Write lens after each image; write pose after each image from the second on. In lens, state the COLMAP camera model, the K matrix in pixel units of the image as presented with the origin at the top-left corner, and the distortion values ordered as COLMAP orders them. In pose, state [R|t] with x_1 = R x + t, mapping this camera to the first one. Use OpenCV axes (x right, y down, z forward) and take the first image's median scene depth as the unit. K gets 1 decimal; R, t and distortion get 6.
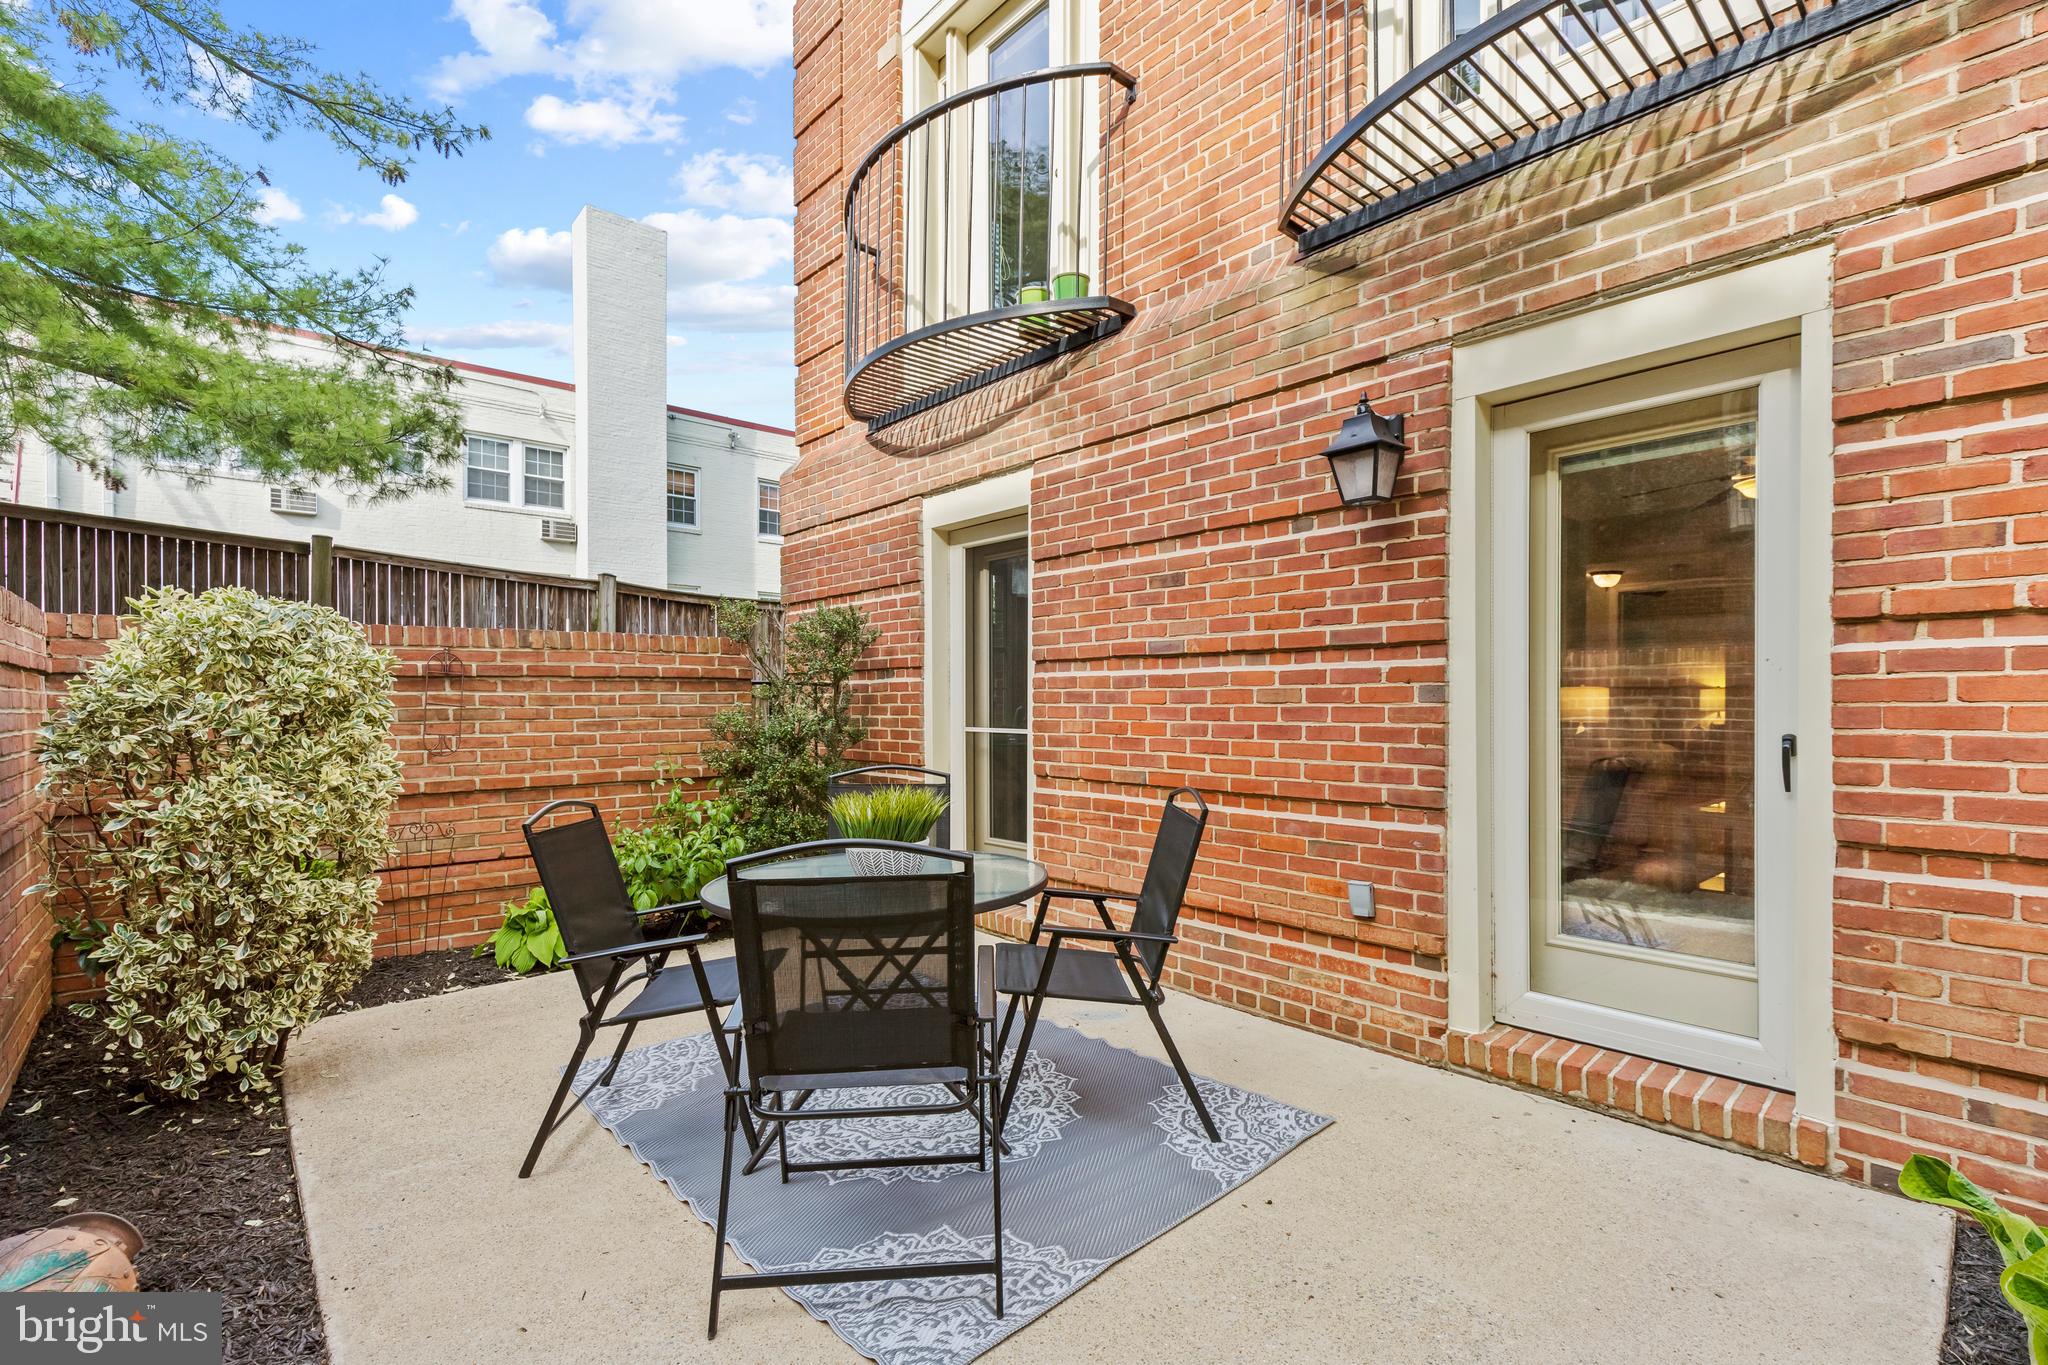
lens RADIAL K [[928.5, 0, 1026.7], [0, 928.5, 695.9], [0, 0, 1]] dist [0.007770, 0.000233]
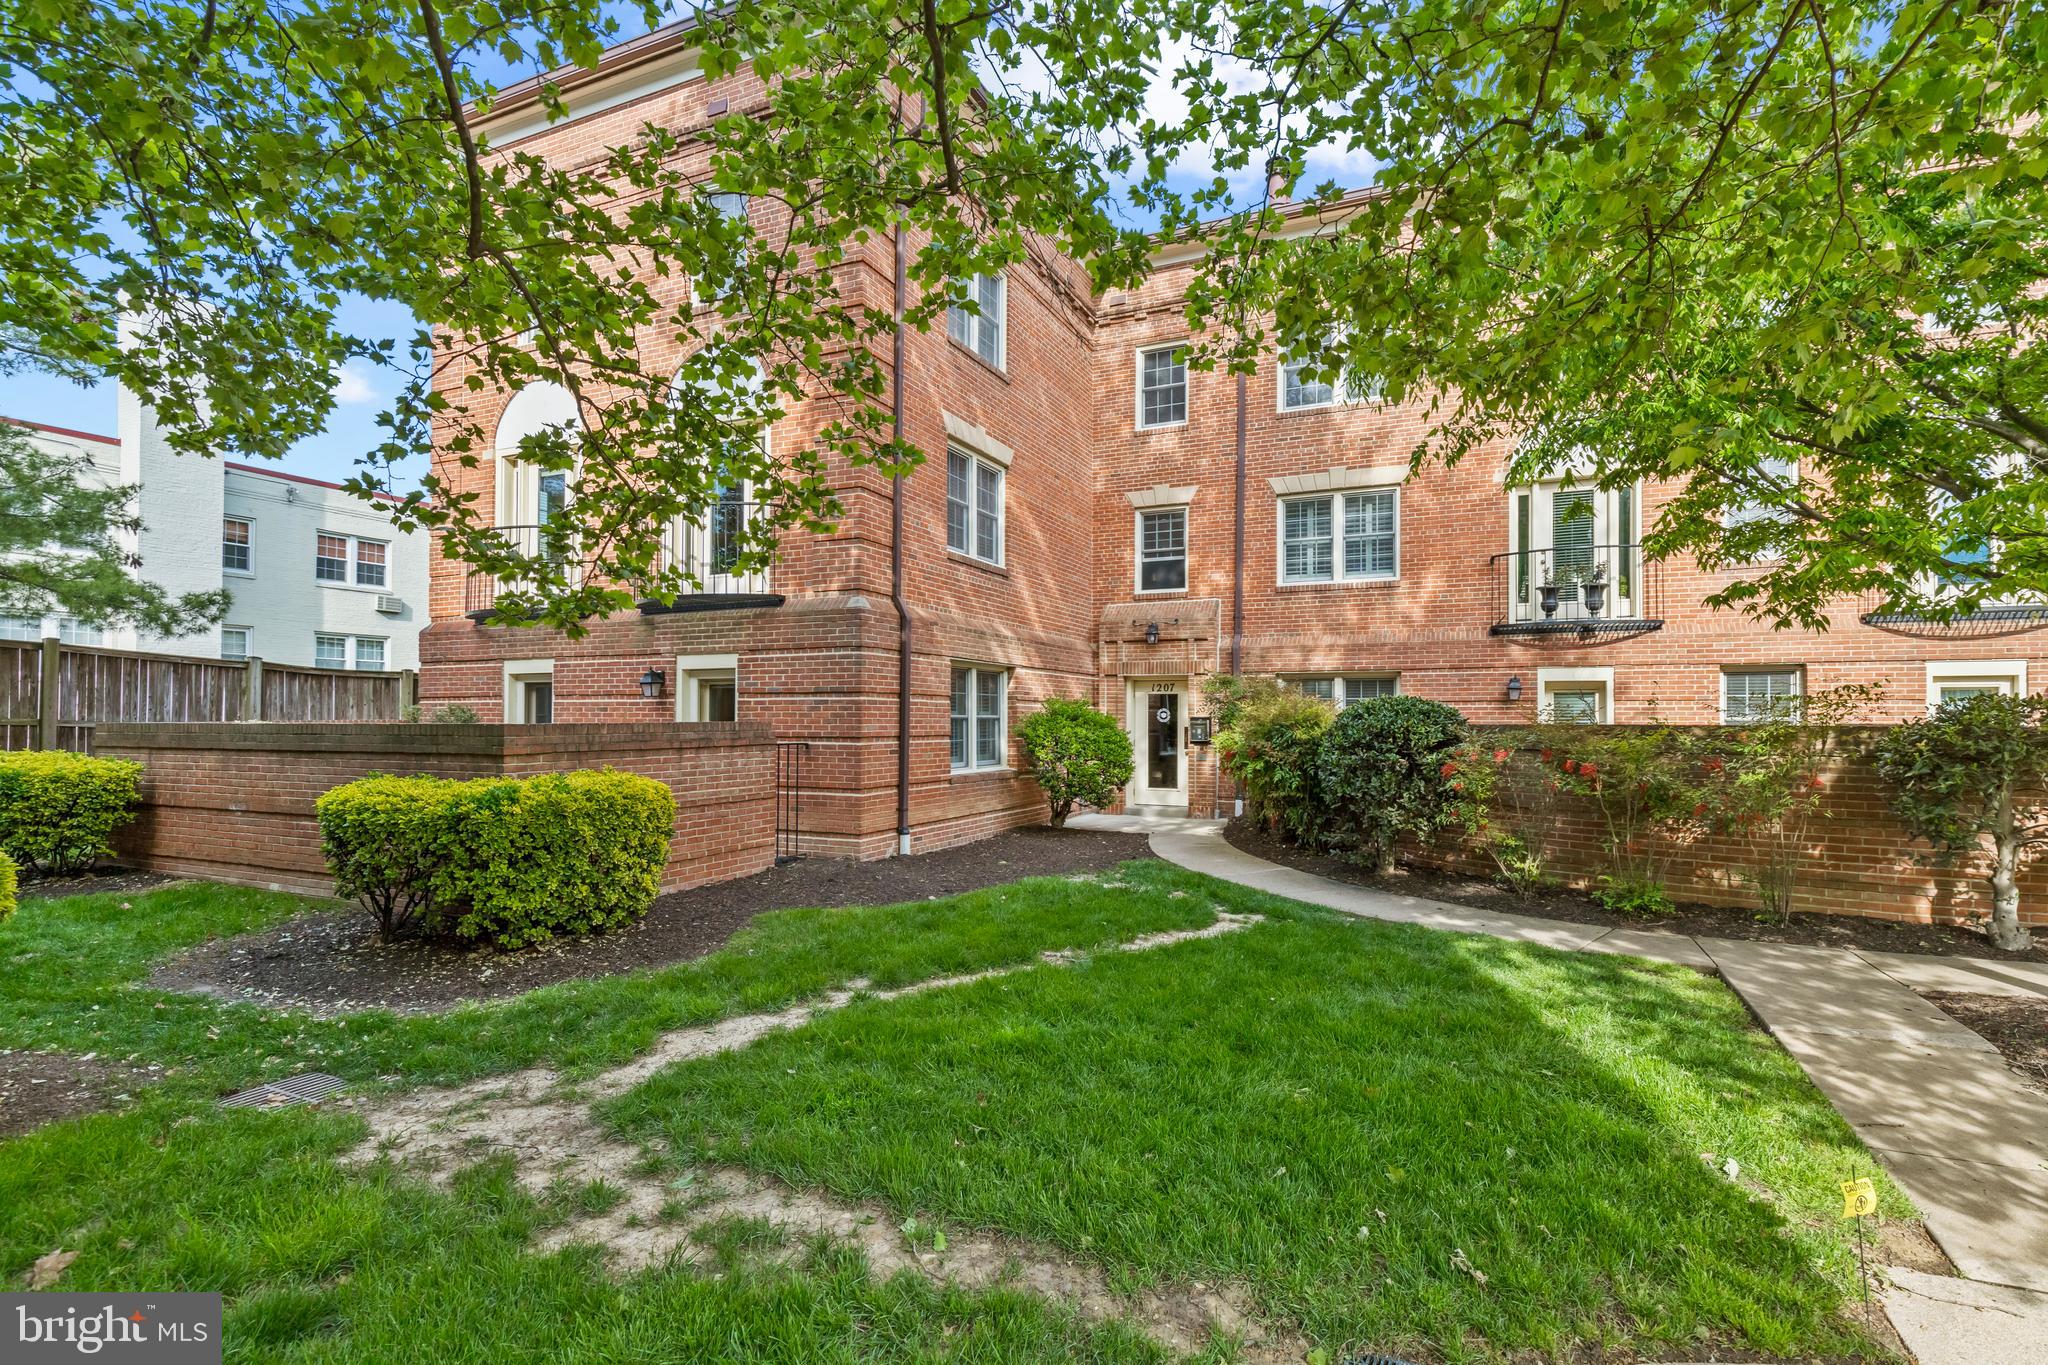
lens RADIAL K [[960.1, 0, 1036.0], [0, 960.1, 713.6], [0, 0, 1]] dist [-0.002791, -0.000462]
pose [[0.913071, 0.004779, 0.407772, 0.123817], [-0.005397, 0.999985, 0.000364, -0.089278], [-0.407765, -0.002533, 0.913084, -1.714118]]
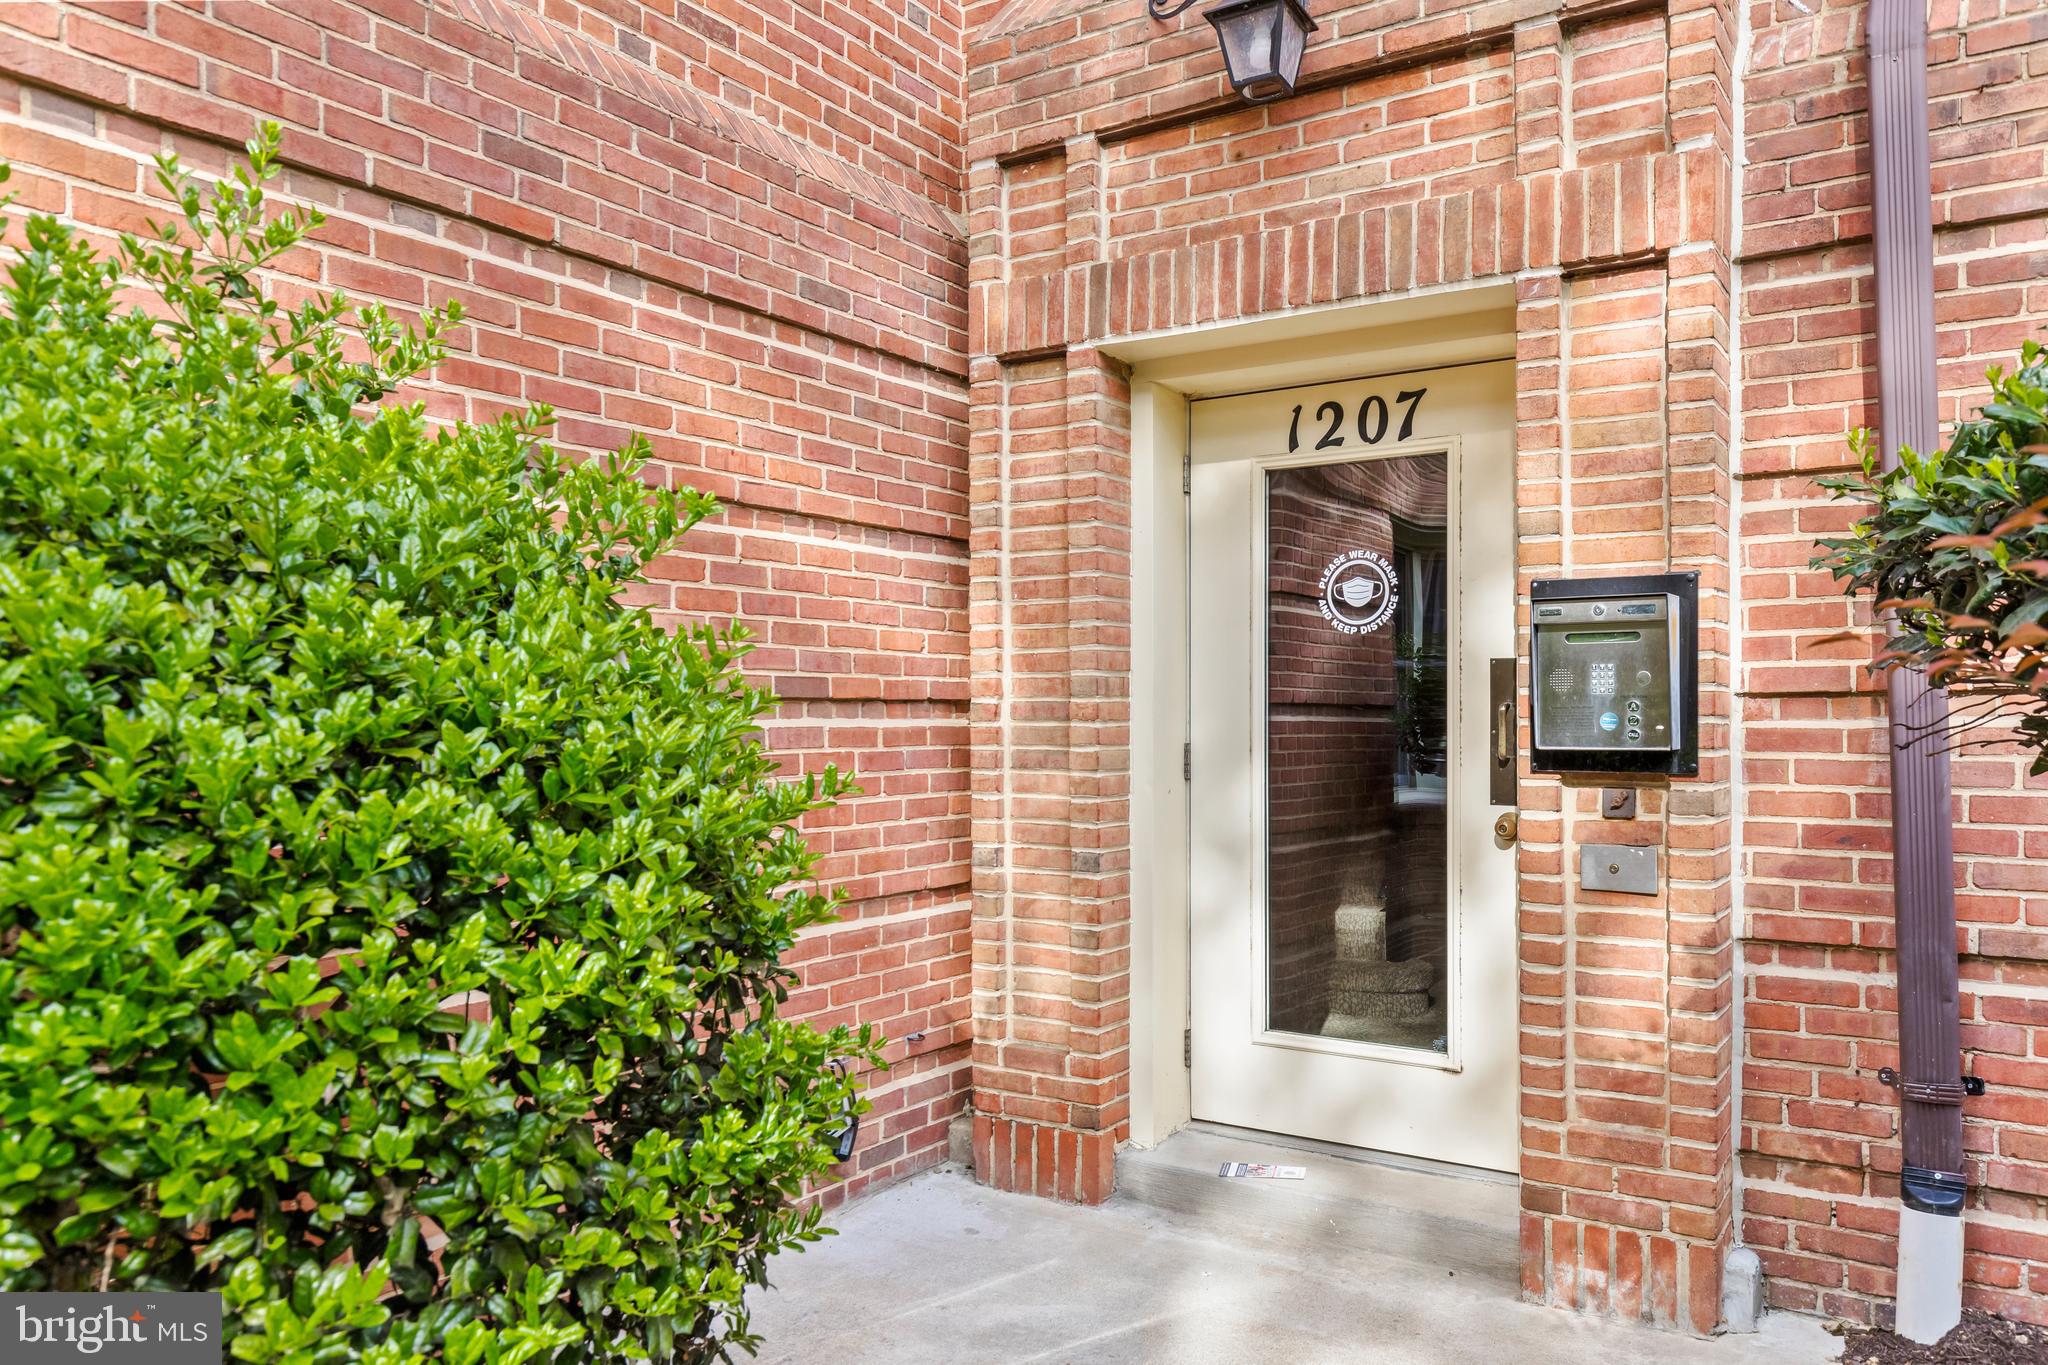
lens RADIAL K [[1453.6, 0, 1024.0], [0, 1453.6, 682.5], [0, 0, 1]] dist [-0.000074, -0.000201]
pose [[0.964425, 0.006571, 0.264274, 1.348820], [-0.003612, 0.999925, -0.011682, -0.031762], [-0.264331, 0.010312, 0.964377, 0.189397]]
